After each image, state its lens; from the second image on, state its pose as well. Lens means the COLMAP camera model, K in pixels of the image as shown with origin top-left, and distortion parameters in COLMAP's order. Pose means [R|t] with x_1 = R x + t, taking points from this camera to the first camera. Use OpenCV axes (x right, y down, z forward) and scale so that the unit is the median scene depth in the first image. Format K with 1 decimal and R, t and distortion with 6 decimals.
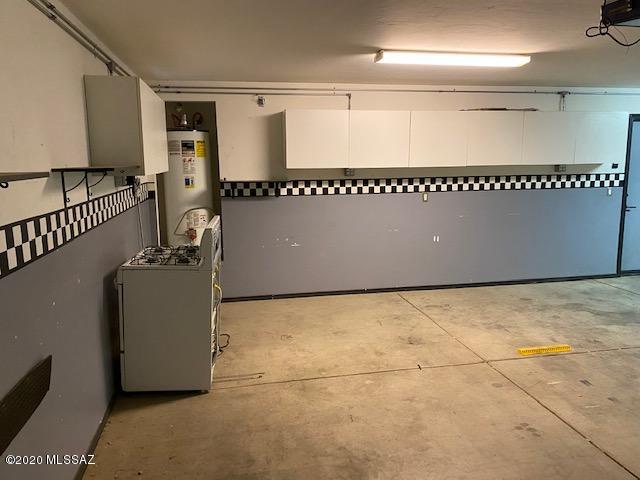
lens RADIAL K [[477.1, 0, 320.0], [0, 477.1, 240.0], [0, 0, 1]] dist [0.053914, -0.087020]
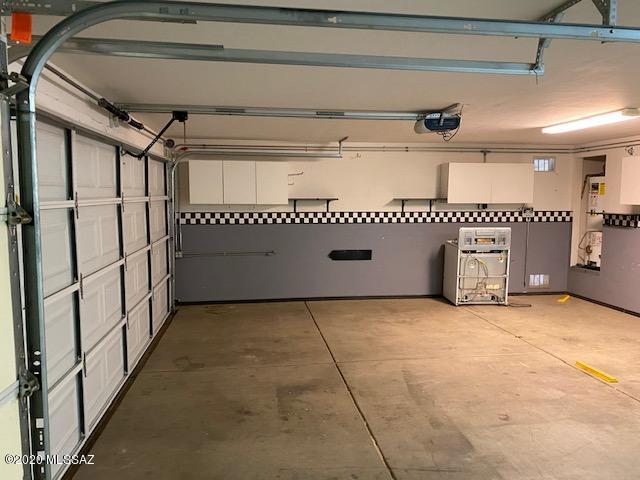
lens RADIAL K [[477.1, 0, 320.0], [0, 477.1, 240.0], [0, 0, 1]] dist [0.053914, -0.087020]
pose [[-0.041507, 0.105581, -0.993544, 1.527727], [-0.160094, 0.980850, 0.110921, -0.090301], [0.986229, 0.163664, -0.023809, 0.336895]]
